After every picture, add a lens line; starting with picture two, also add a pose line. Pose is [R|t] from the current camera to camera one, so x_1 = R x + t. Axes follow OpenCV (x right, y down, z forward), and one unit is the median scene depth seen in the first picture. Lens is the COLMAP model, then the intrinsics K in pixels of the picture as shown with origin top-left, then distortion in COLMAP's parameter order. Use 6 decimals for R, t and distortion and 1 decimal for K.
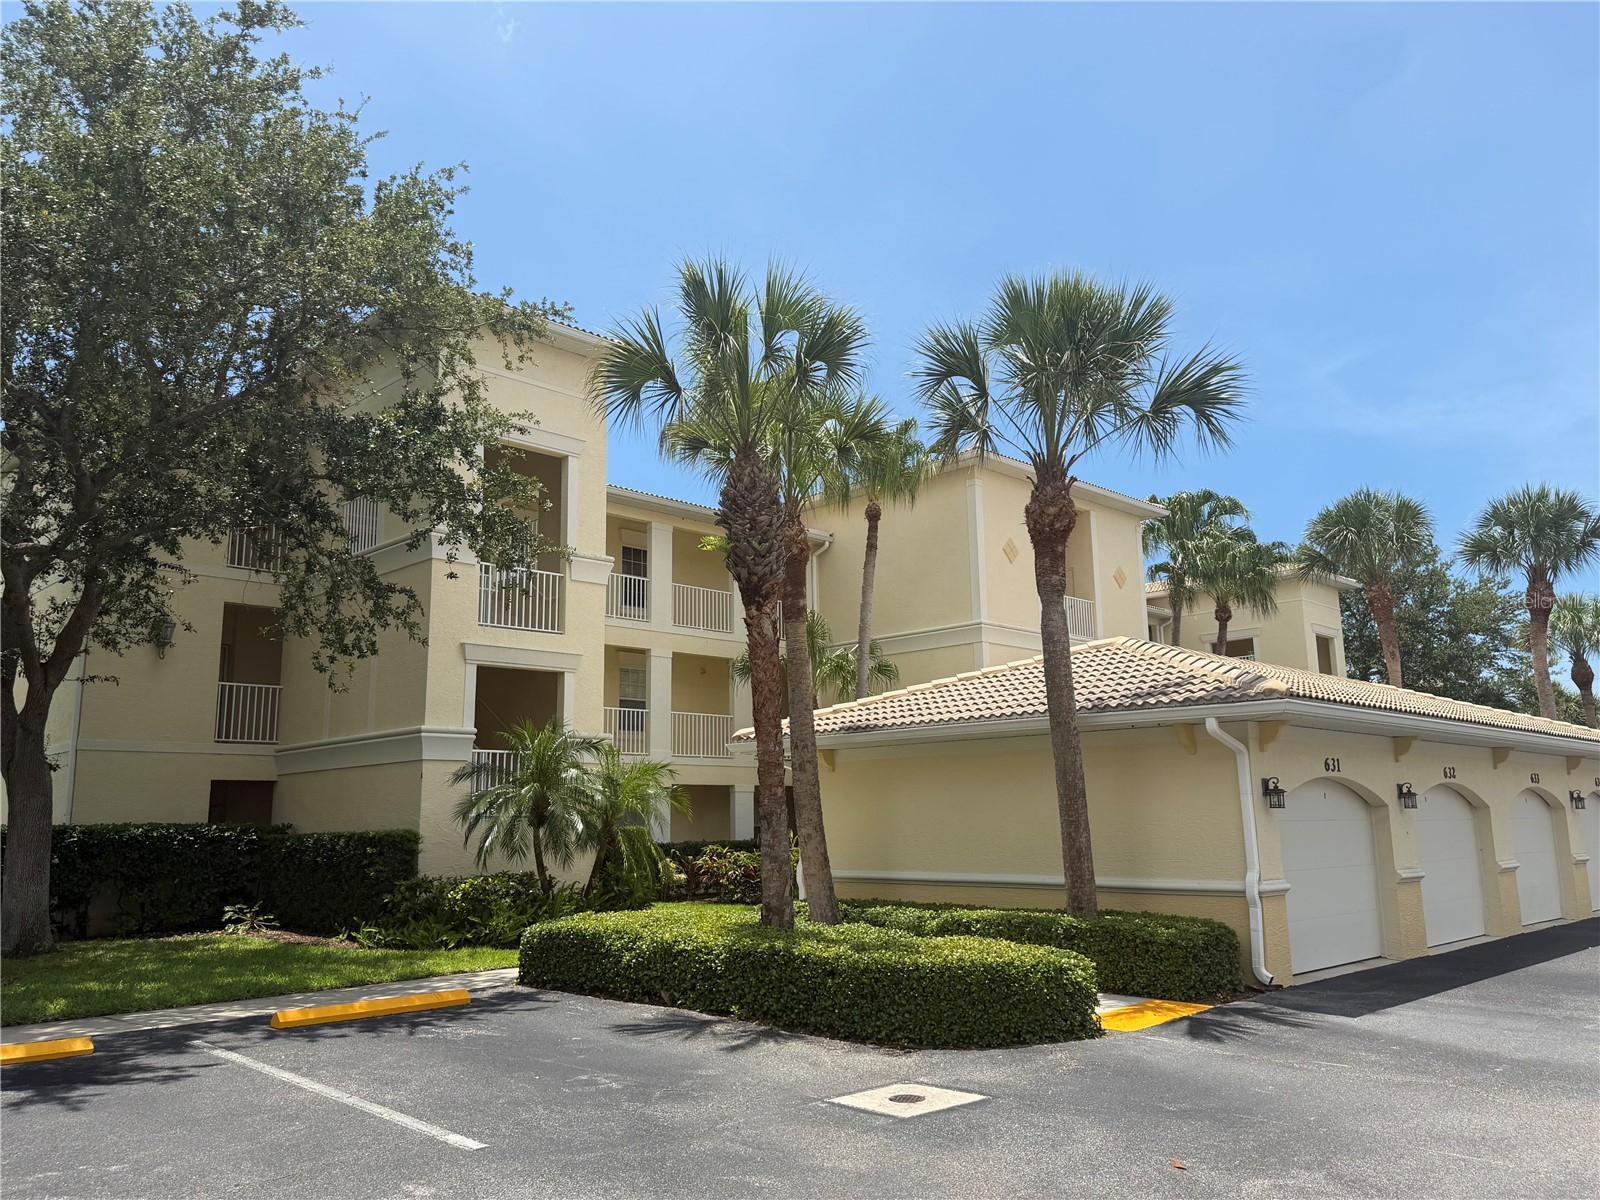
lens RADIAL K [[1154.1, 0, 809.8], [0, 1154.1, 601.4], [0, 0, 1]] dist [0.133035, -0.227953]
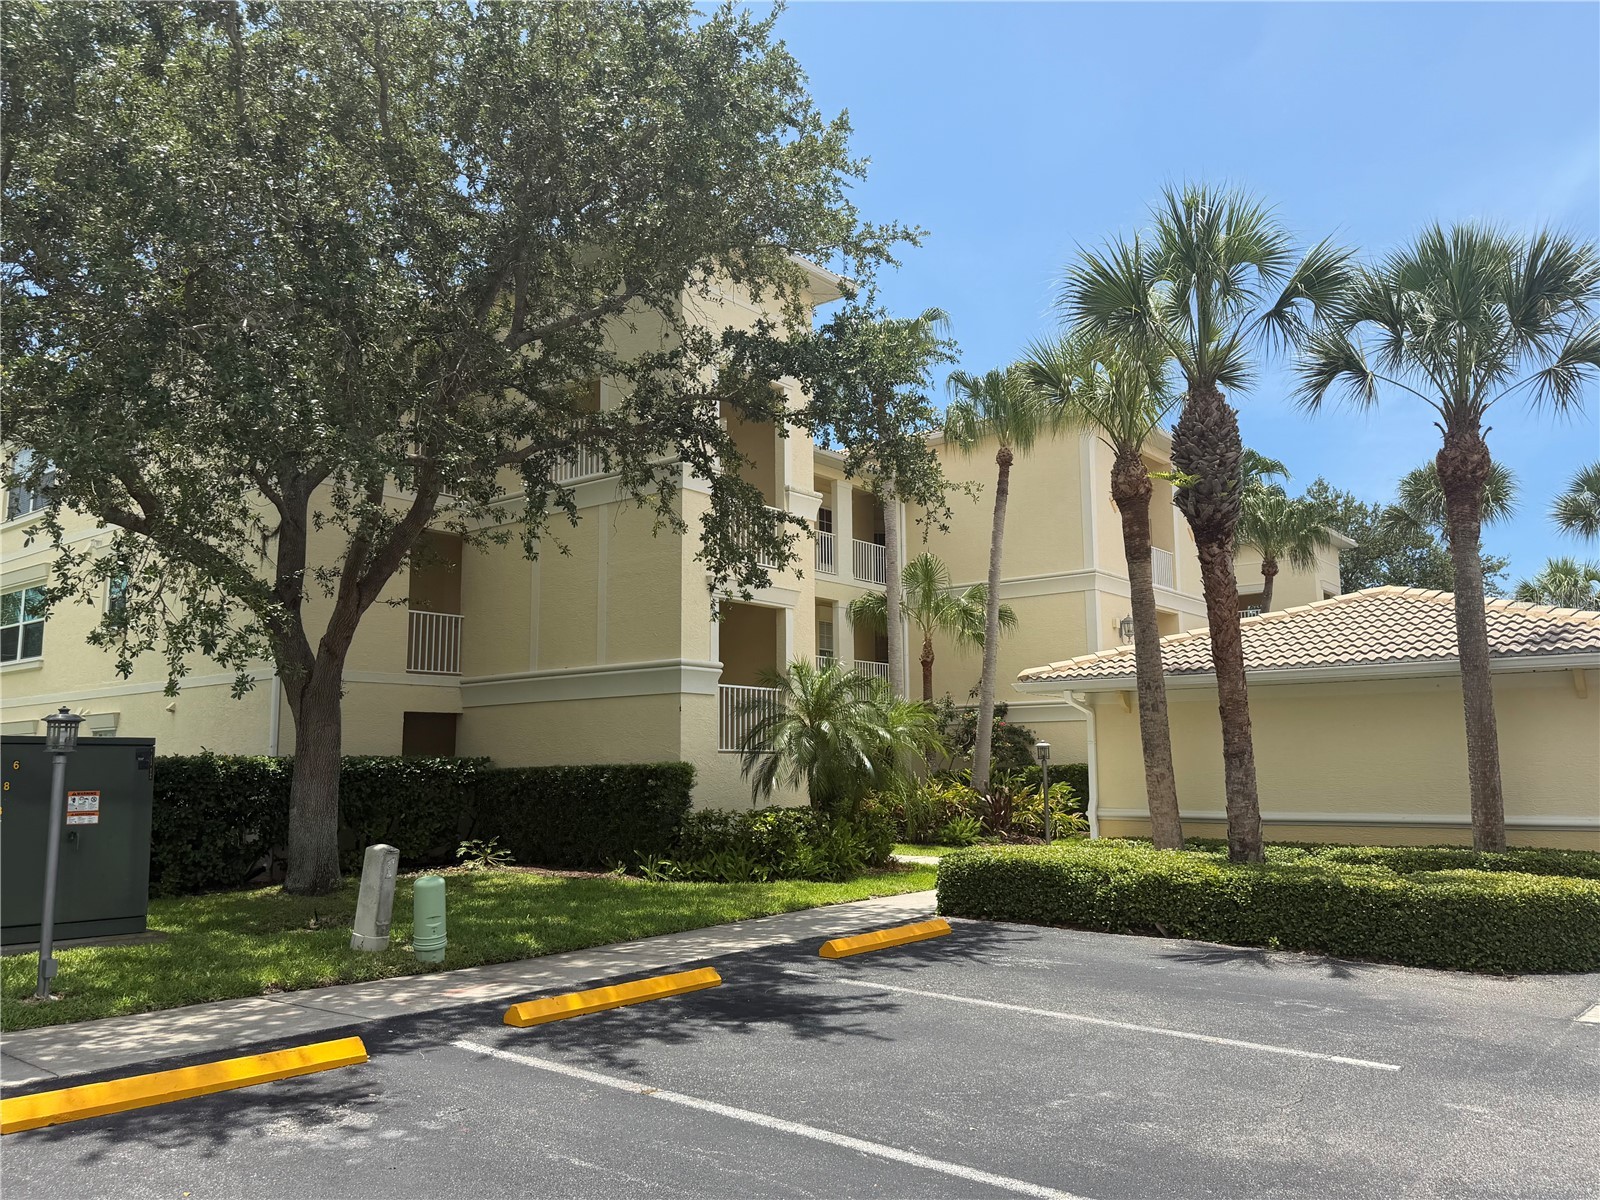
lens RADIAL K [[1154.1, 0, 809.8], [0, 1154.1, 601.4], [0, 0, 1]] dist [0.133035, -0.227953]
pose [[0.993994, 0.024755, 0.106598, -0.332865], [-0.029461, 0.998649, 0.042802, 0.013916], [-0.105394, -0.045686, 0.993381, 0.026427]]
